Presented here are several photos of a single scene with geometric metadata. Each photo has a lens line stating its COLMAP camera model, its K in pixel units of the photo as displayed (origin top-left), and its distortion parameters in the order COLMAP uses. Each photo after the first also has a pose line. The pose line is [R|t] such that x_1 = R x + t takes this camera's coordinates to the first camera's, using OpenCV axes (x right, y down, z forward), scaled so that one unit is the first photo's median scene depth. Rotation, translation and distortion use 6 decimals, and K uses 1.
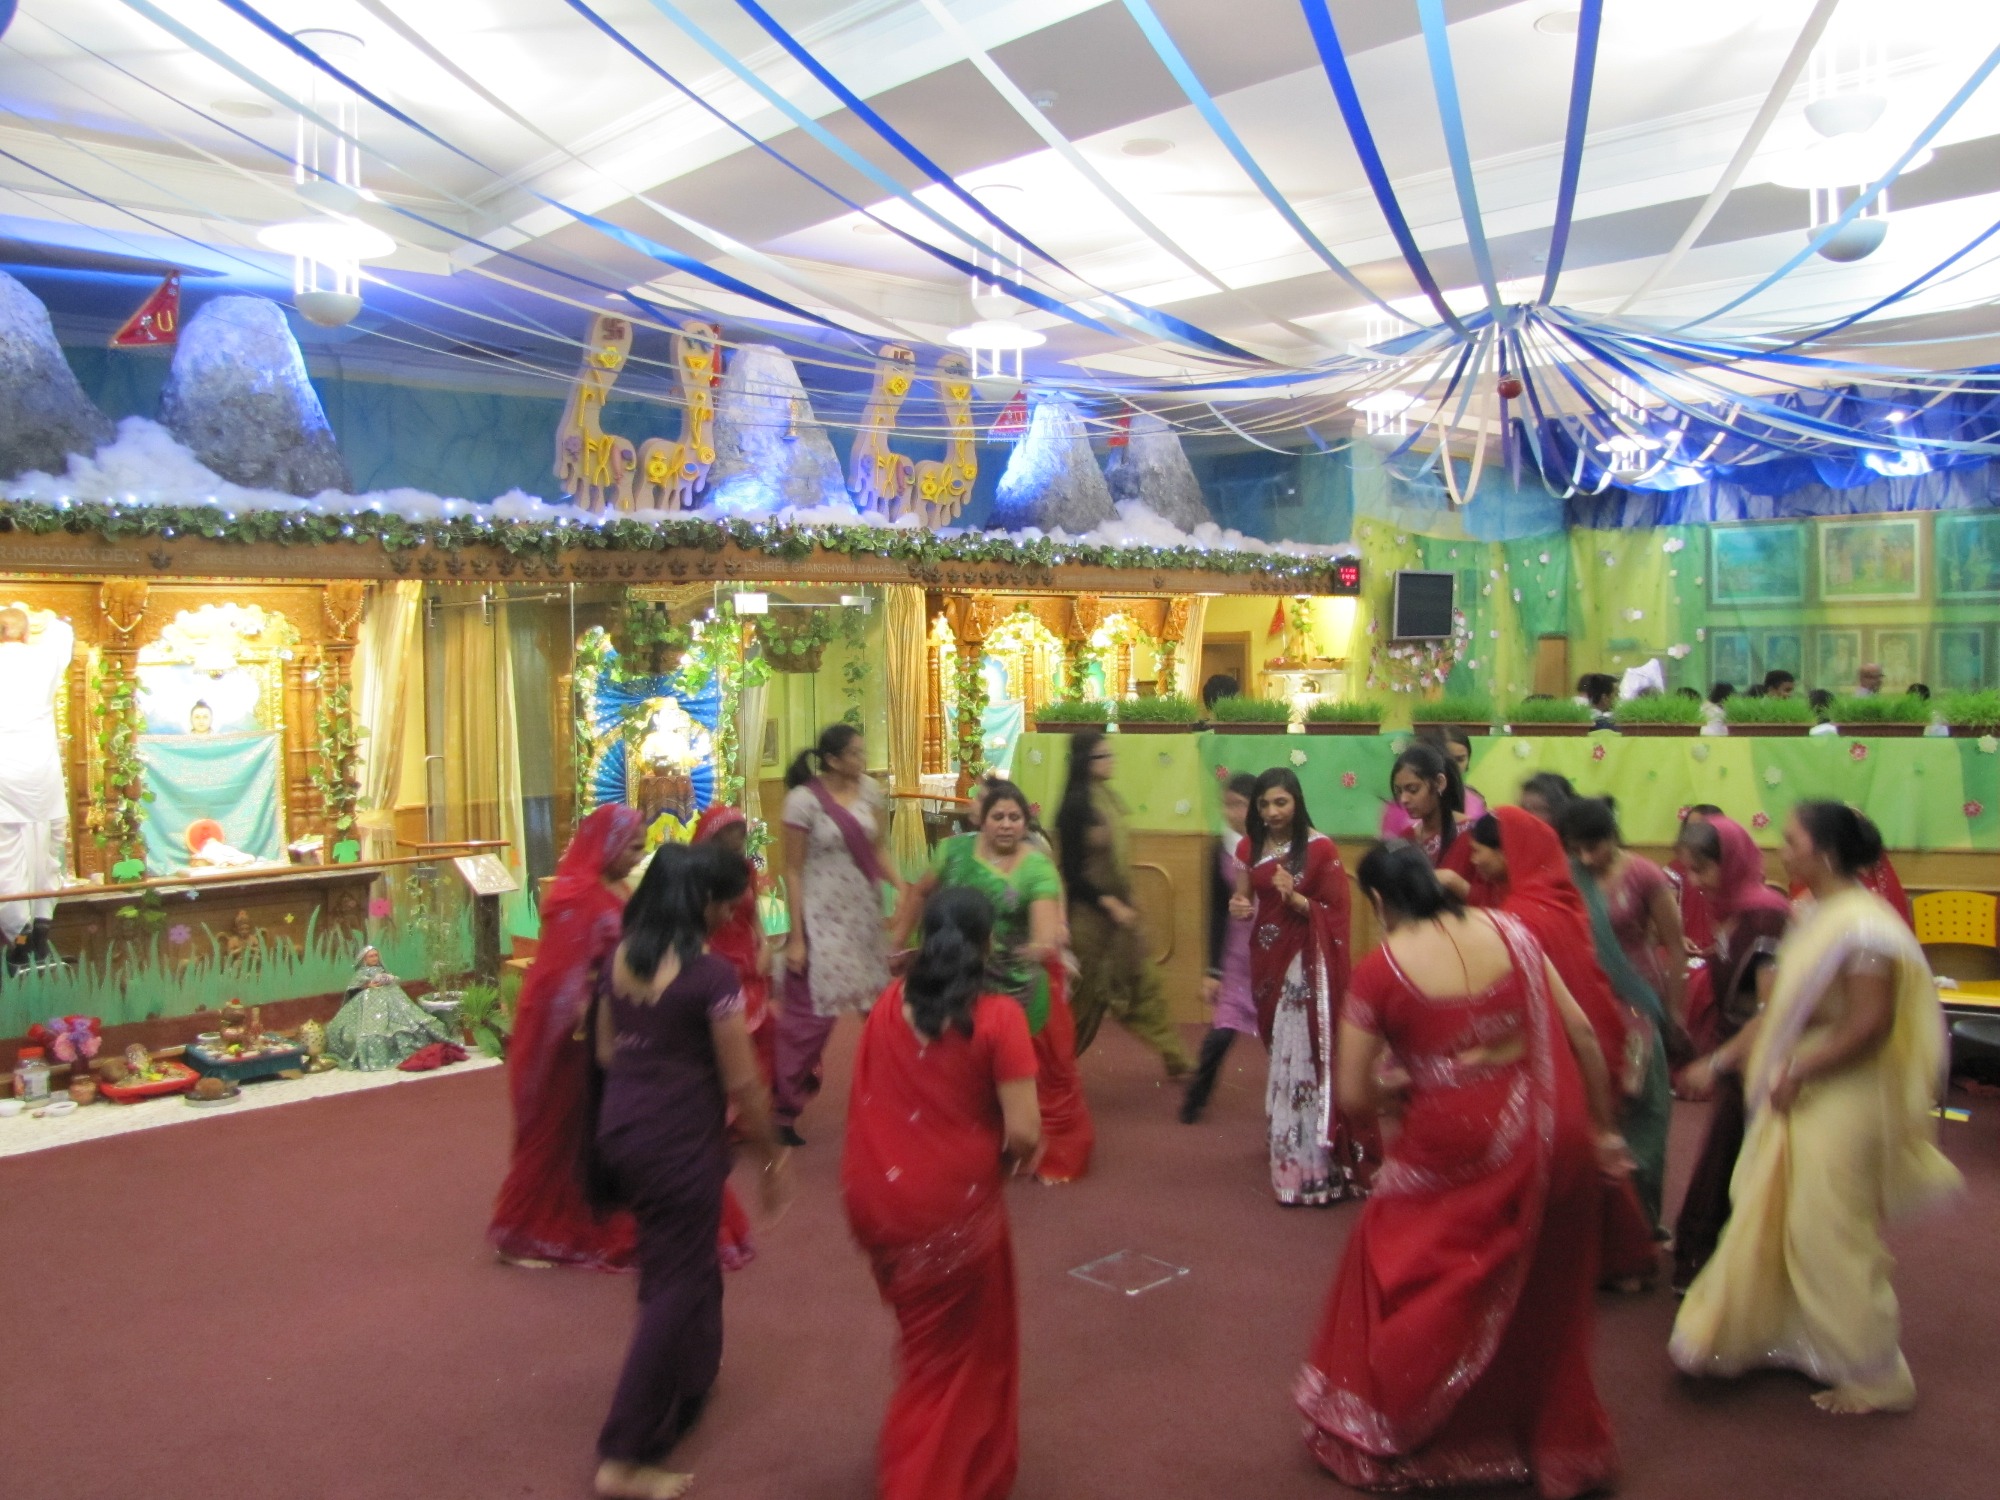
lens RADIAL K [[1686.4, 0, 998.2], [0, 1686.4, 756.7], [0, 0, 1]] dist [-0.156559, 0.123912]
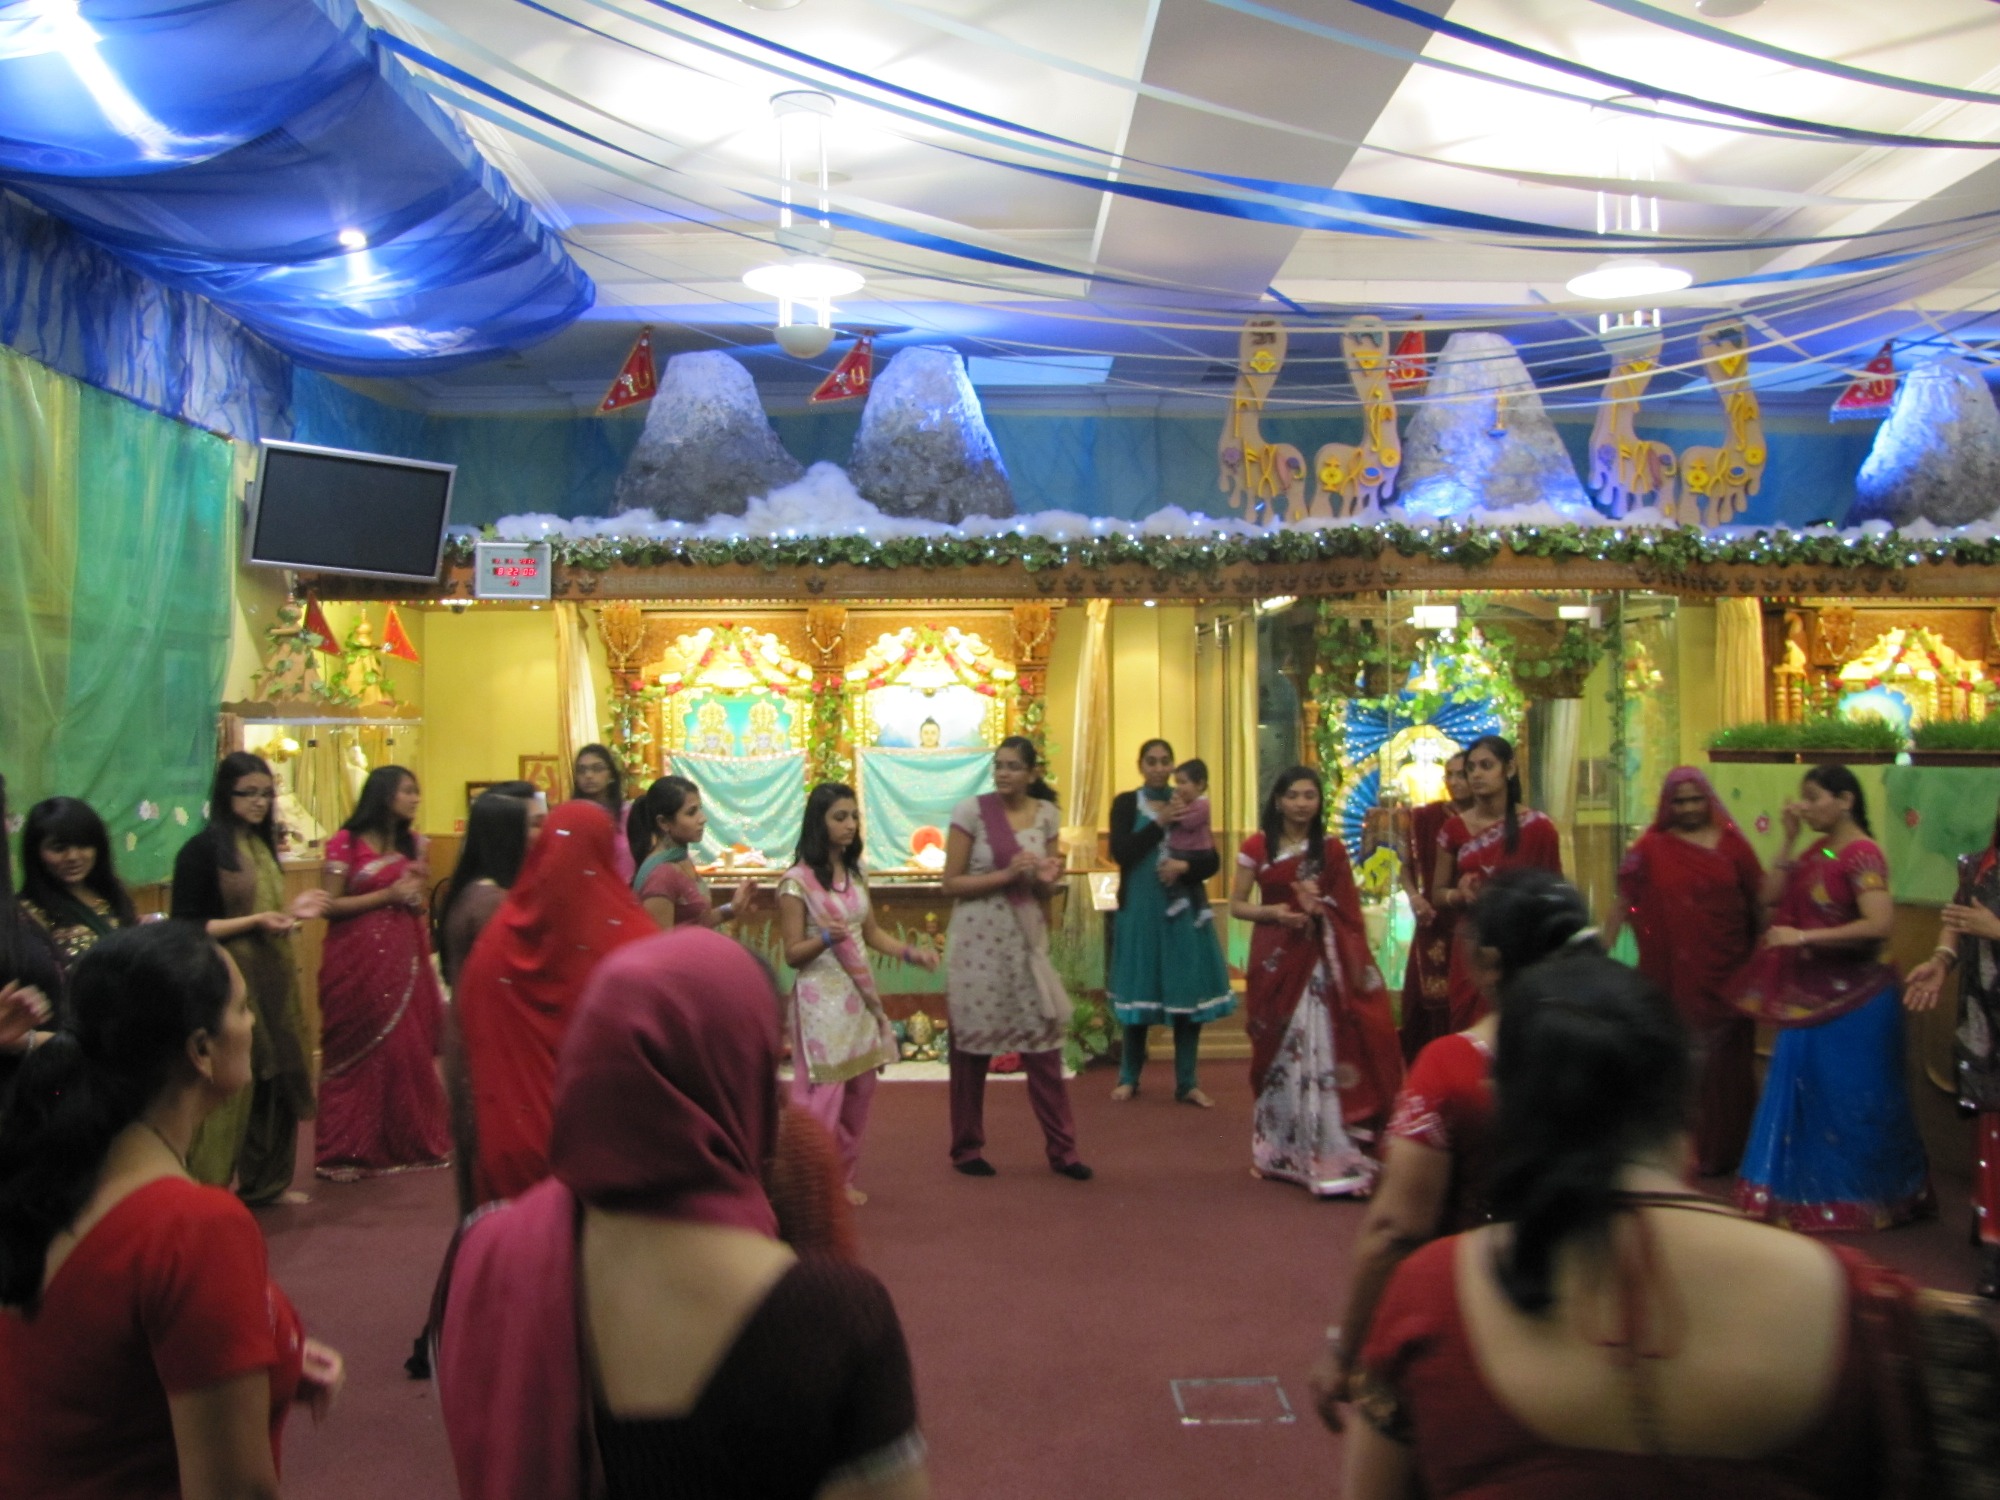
lens RADIAL K [[1686.4, 0, 984.8], [0, 1686.4, 744.9], [0, 0, 1]] dist [-0.156559, 0.123912]
pose [[0.739575, 0.011714, -0.672973, 0.251729], [-0.042532, 0.998664, -0.029359, 0.013067], [0.671729, 0.050336, 0.739085, 0.159727]]
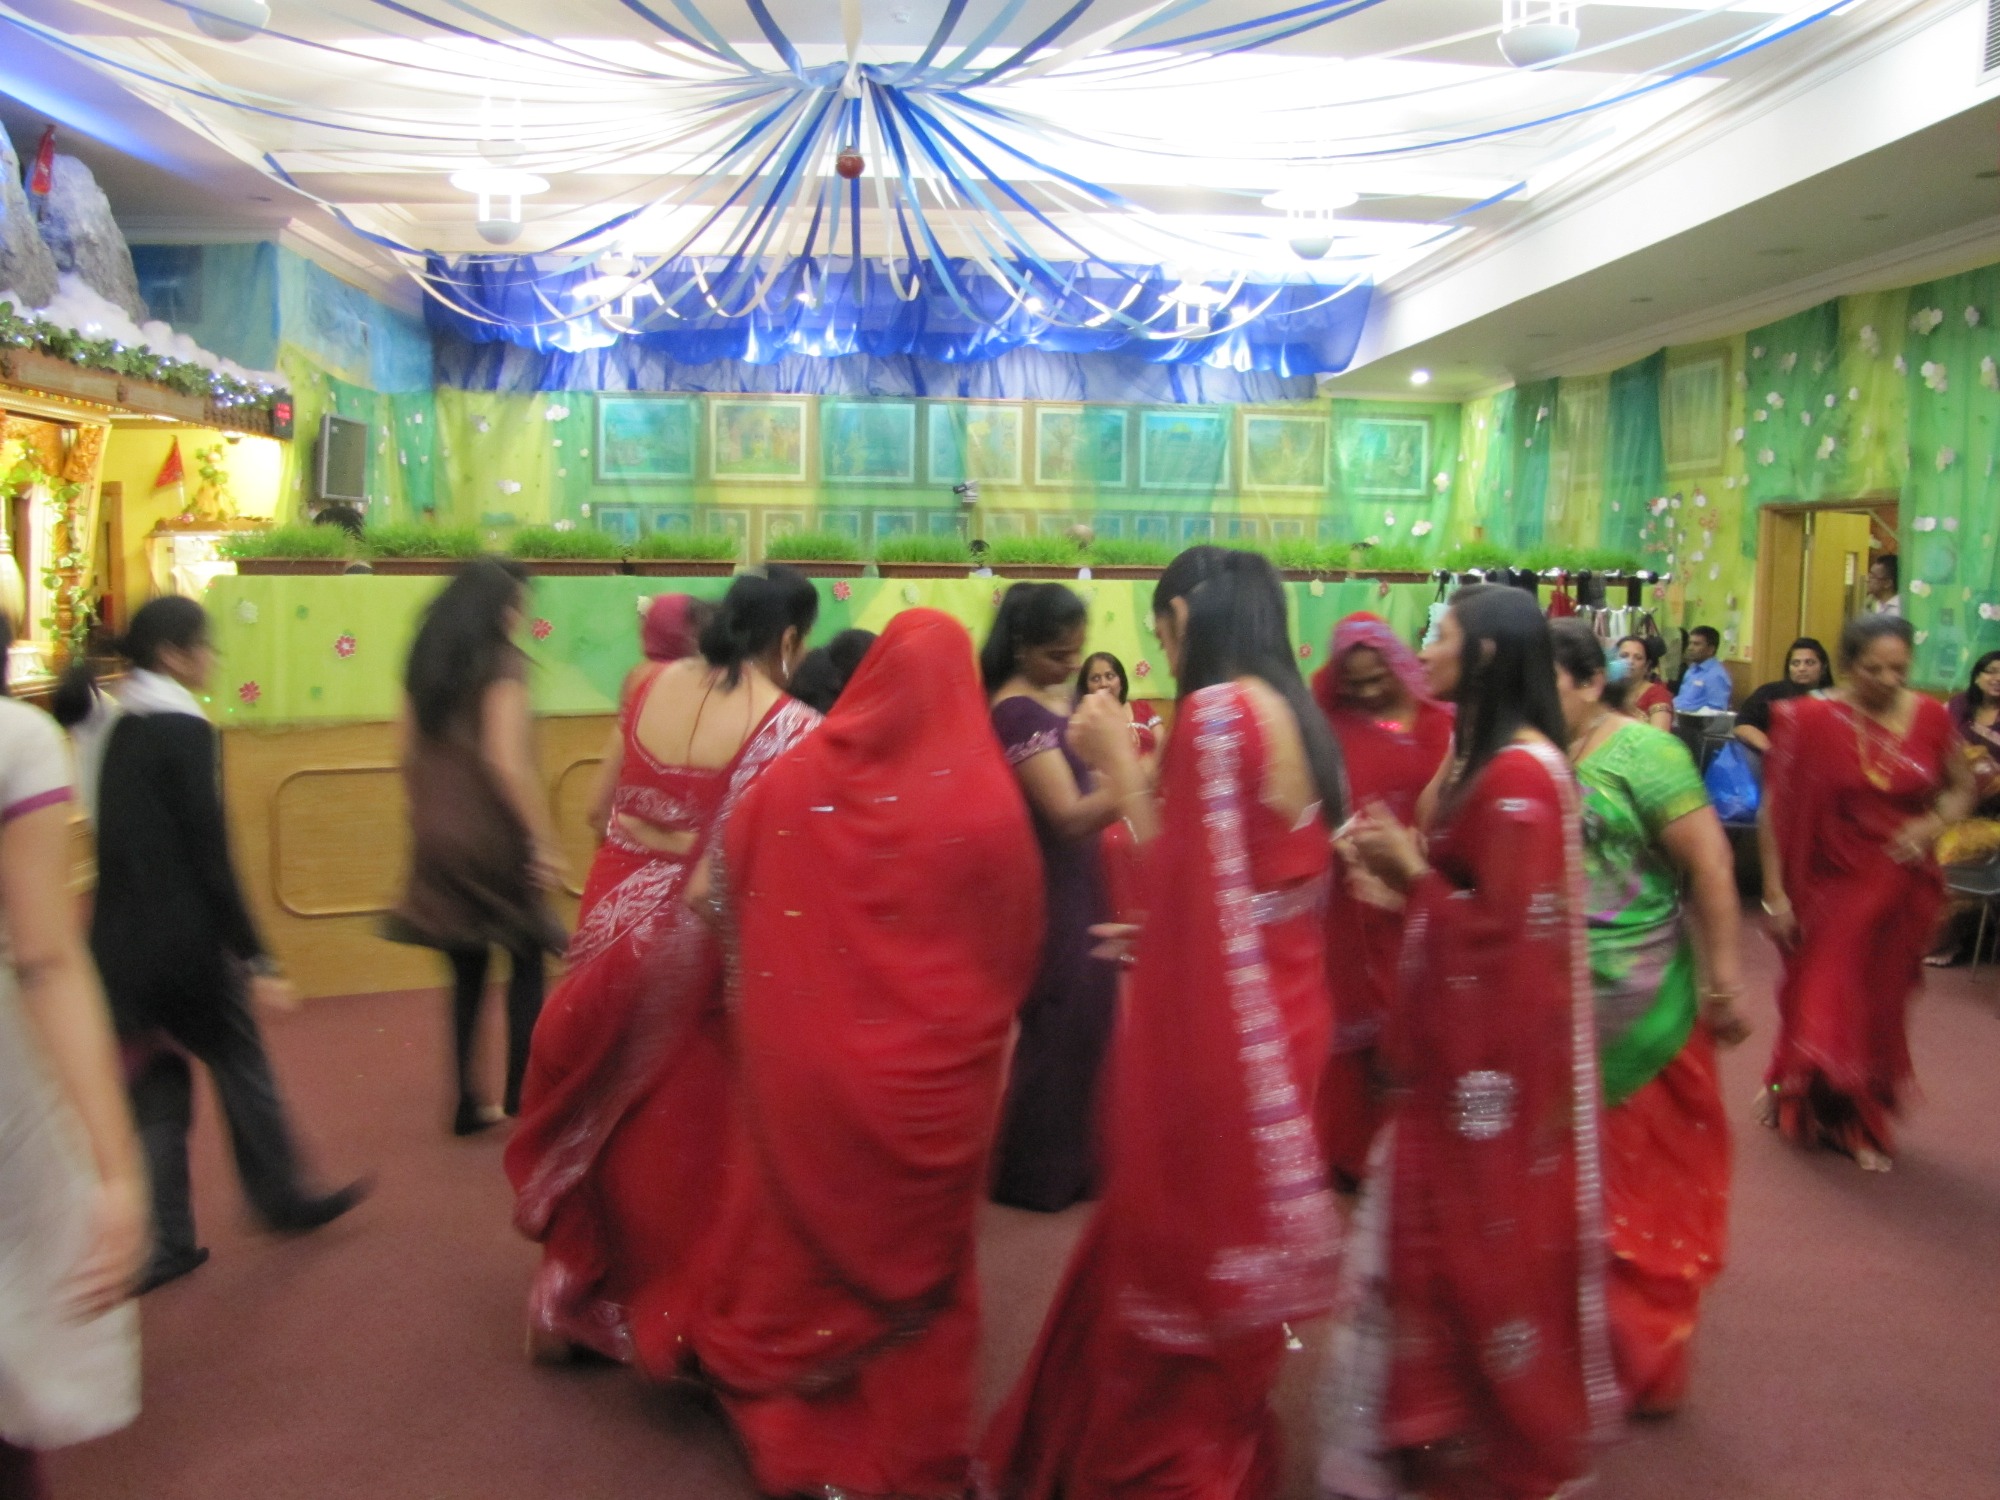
lens RADIAL K [[1686.4, 0, 999.1], [0, 1686.4, 752.3], [0, 0, 1]] dist [-0.156559, 0.123912]
pose [[0.659068, -0.057540, 0.749879, -0.222199], [0.020327, 0.998068, 0.058718, 0.020252], [-0.751809, -0.023457, 0.658964, 0.303543]]
